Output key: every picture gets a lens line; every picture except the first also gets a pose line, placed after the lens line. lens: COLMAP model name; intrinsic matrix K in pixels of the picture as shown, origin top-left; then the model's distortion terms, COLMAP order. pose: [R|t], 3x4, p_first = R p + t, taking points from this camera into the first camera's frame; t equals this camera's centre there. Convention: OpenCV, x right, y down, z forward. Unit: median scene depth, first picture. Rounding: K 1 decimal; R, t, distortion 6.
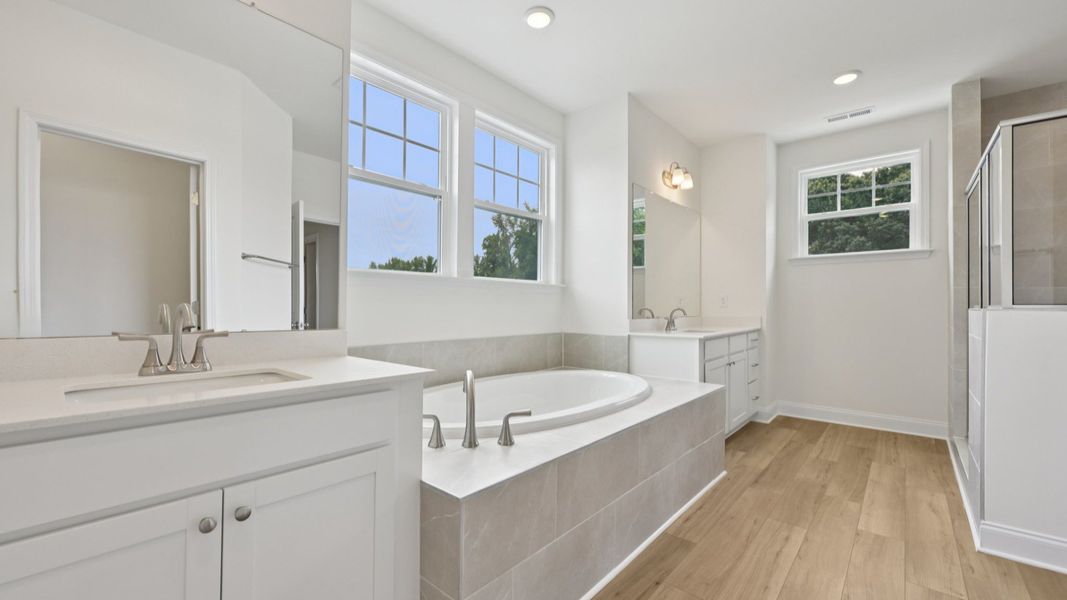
lens RADIAL K [[431.8, 0, 525.1], [0, 431.8, 300.5], [0, 0, 1]] dist [-0.000890, 0.005774]
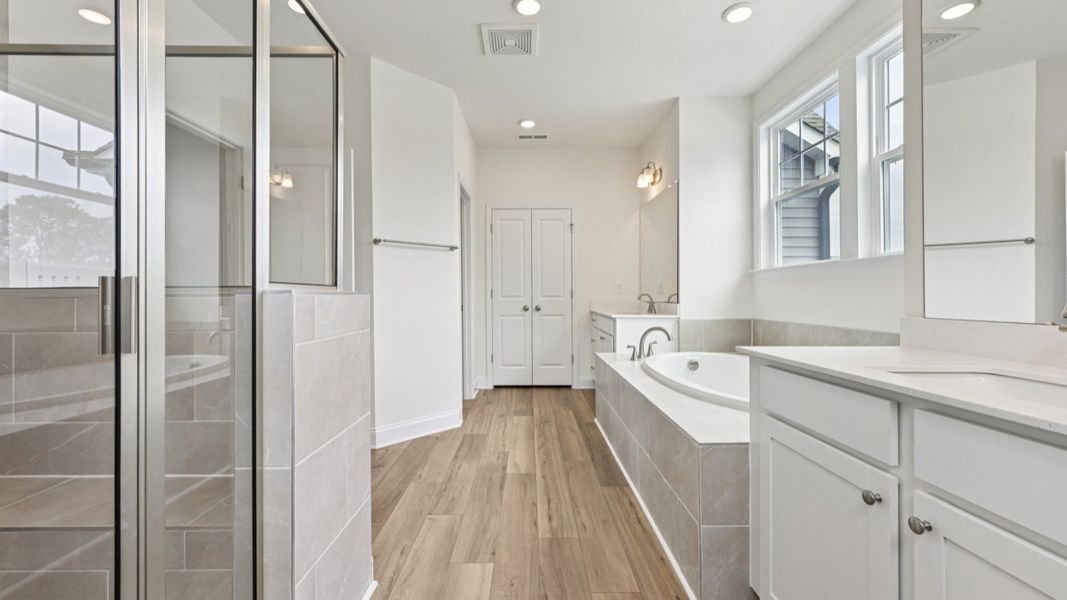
lens RADIAL K [[427.6, 0, 531.0], [0, 427.6, 301.4], [0, 0, 1]] dist [0.000560, -0.000078]
pose [[-0.746053, -0.003662, -0.665877, 1.265917], [-0.000565, 0.999988, -0.004867, 0.052239], [0.665886, -0.003255, -0.746046, 1.666959]]
